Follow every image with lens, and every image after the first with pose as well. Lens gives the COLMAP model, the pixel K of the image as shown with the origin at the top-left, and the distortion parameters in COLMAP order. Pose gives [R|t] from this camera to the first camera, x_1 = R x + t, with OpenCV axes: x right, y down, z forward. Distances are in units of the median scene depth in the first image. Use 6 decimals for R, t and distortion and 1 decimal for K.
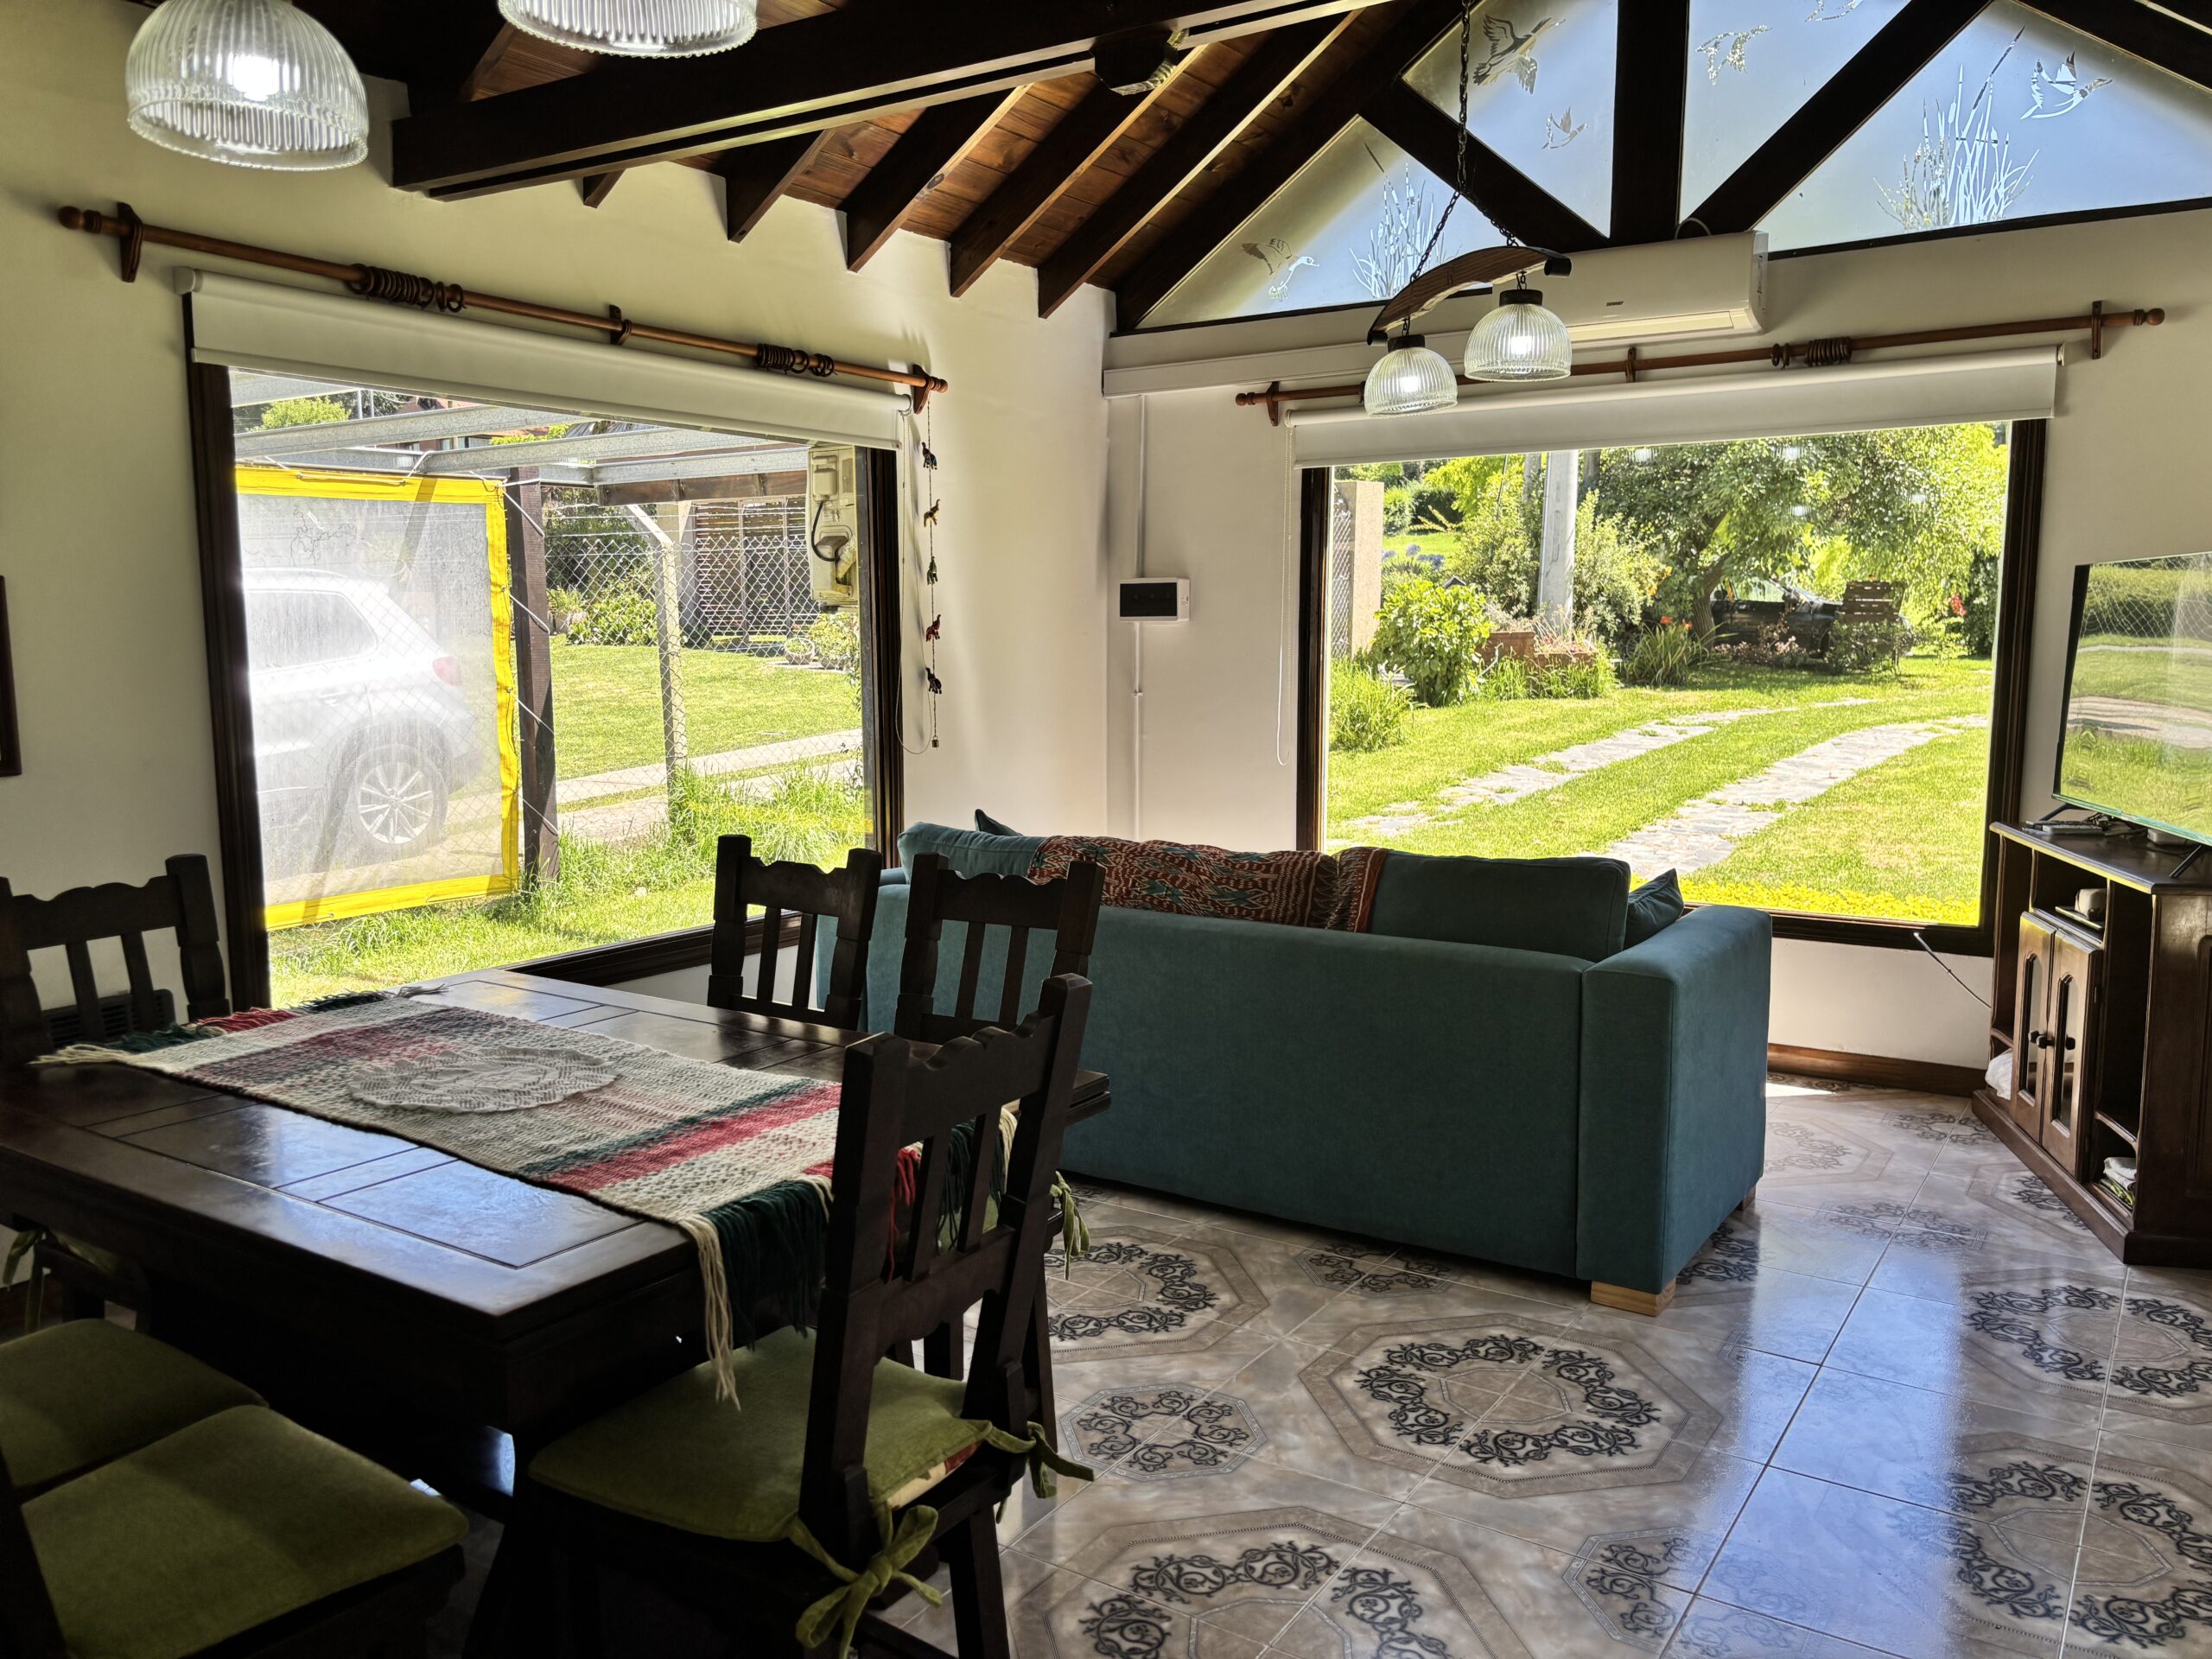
lens RADIAL K [[1660.3, 0, 1106.0], [0, 1660.3, 829.5], [0, 0, 1]] dist [0.054630, -0.073951]
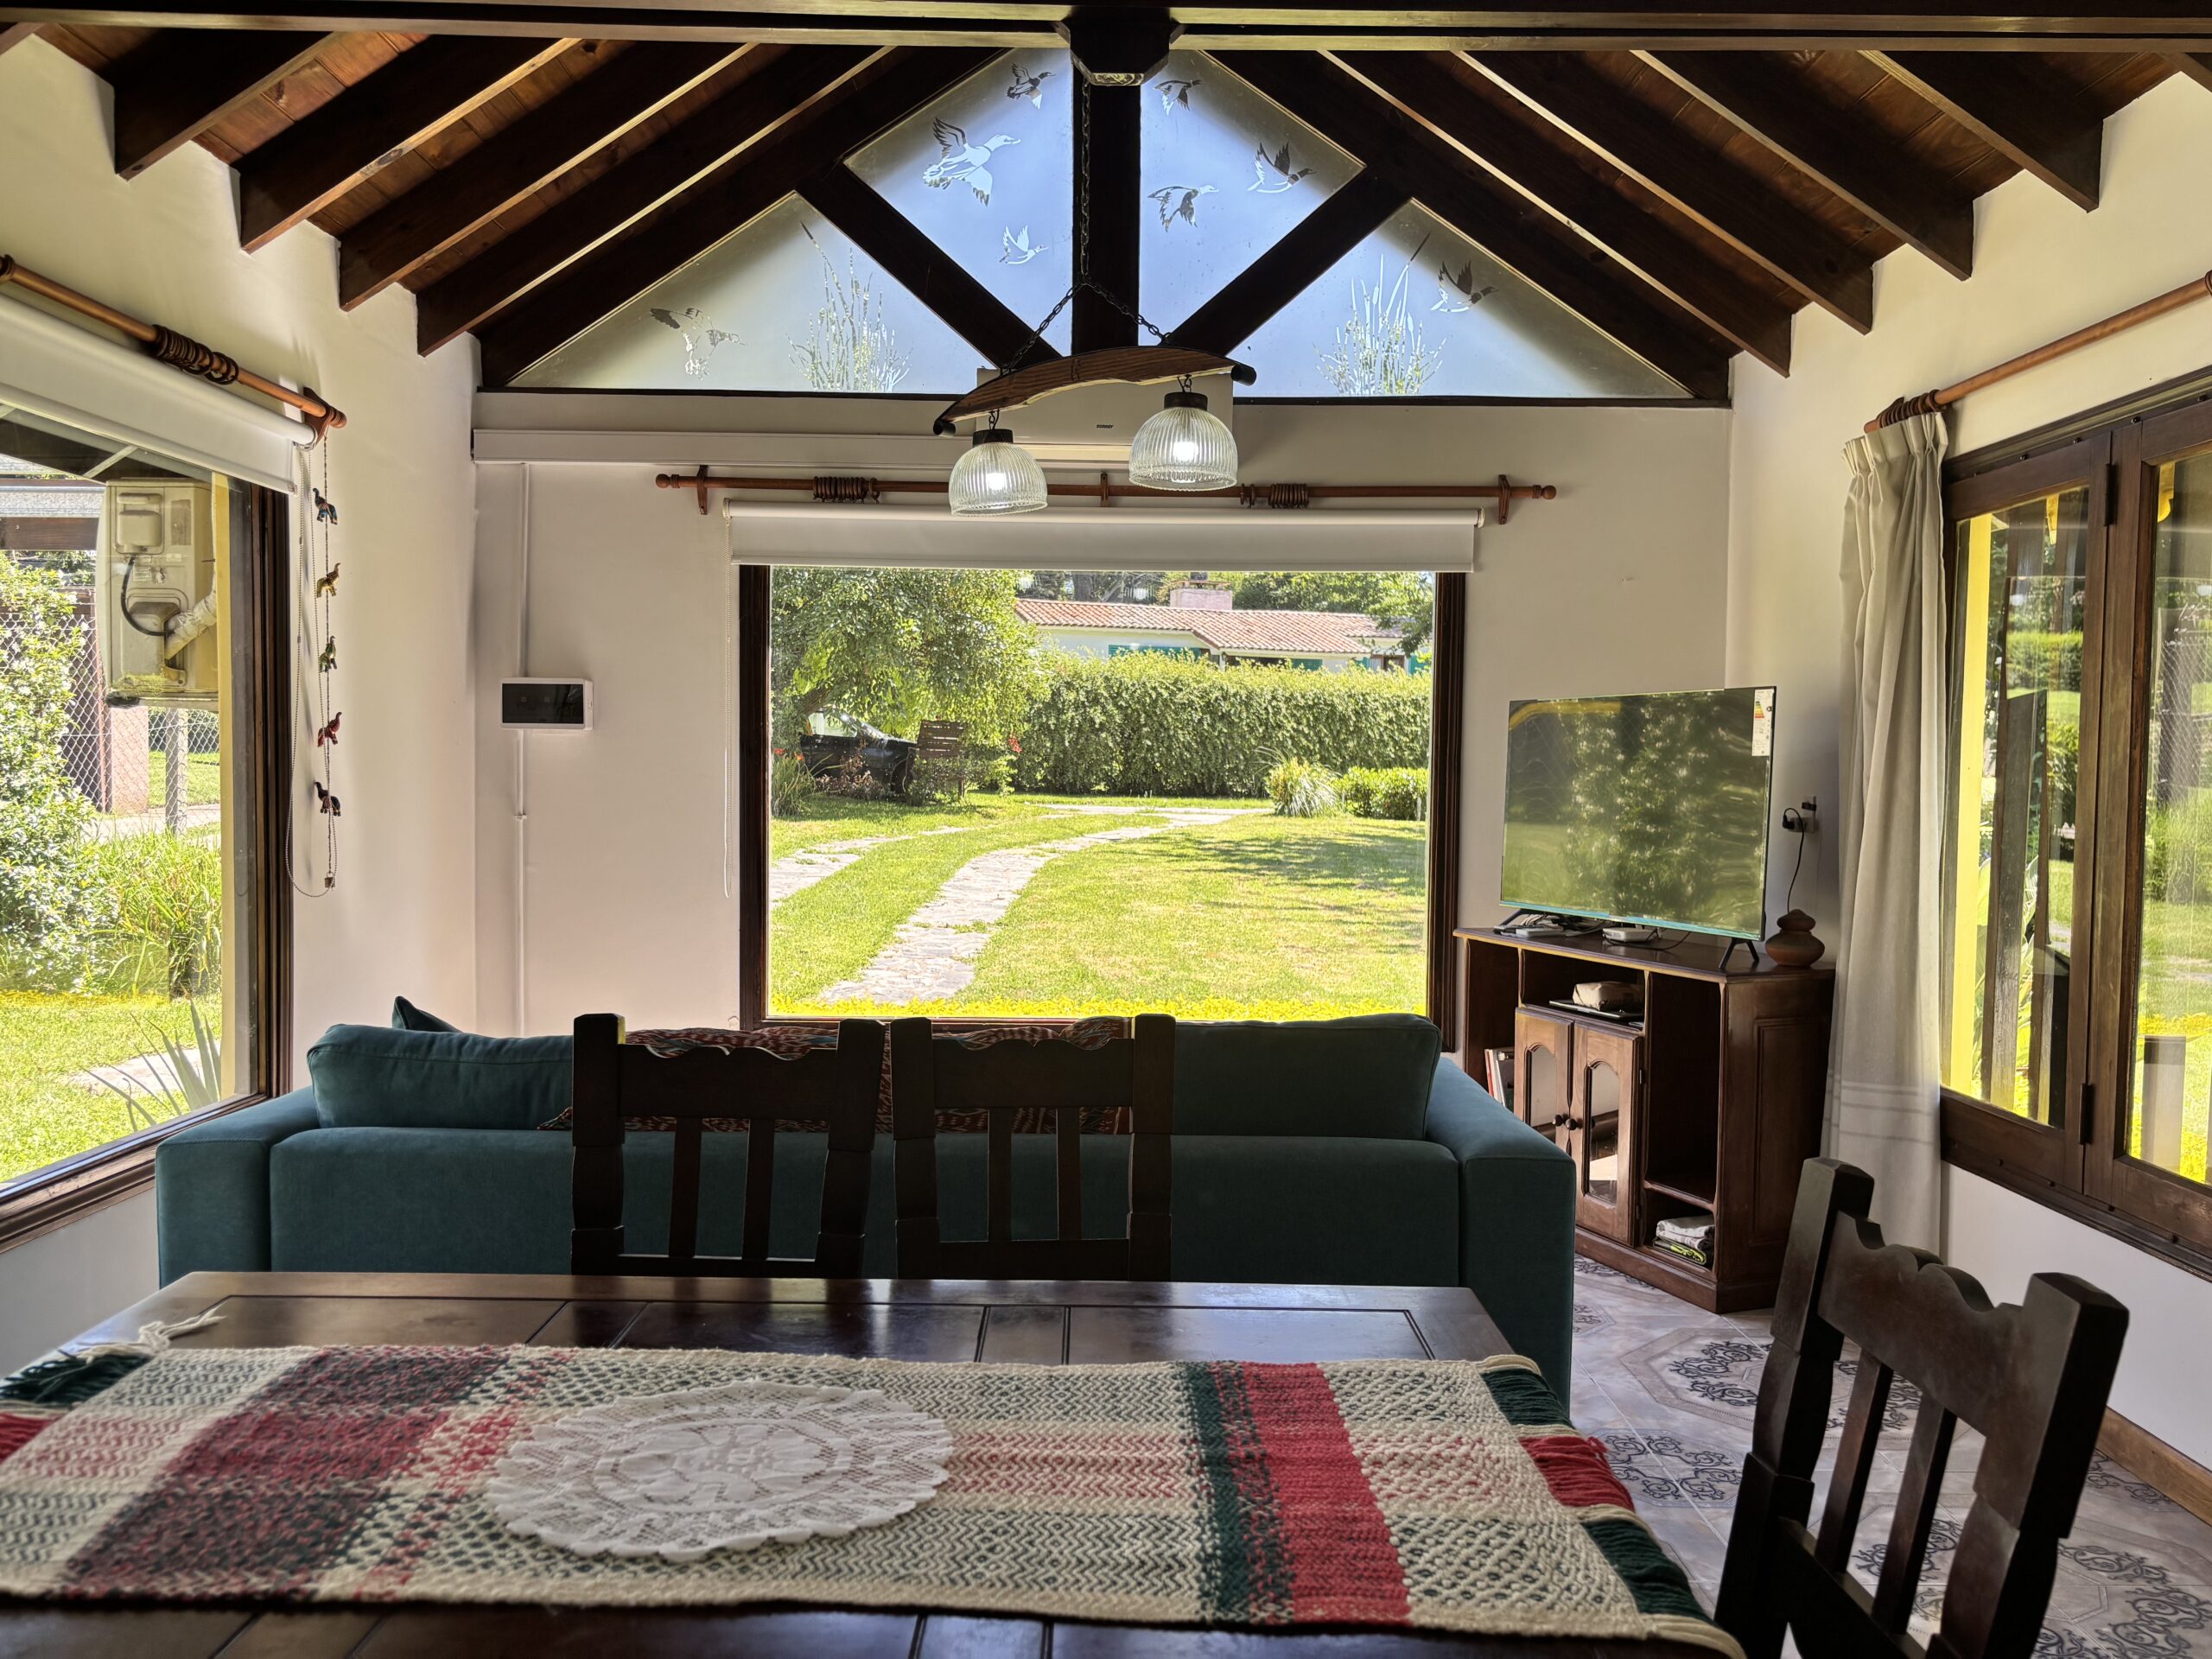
lens RADIAL K [[1660.3, 0, 1106.0], [0, 1660.3, 829.5], [0, 0, 1]] dist [0.054630, -0.073951]
pose [[0.834171, -0.007566, 0.551454, -0.235826], [0.051293, 0.996636, -0.063914, -0.009229], [-0.549116, 0.081601, 0.831753, 0.179582]]
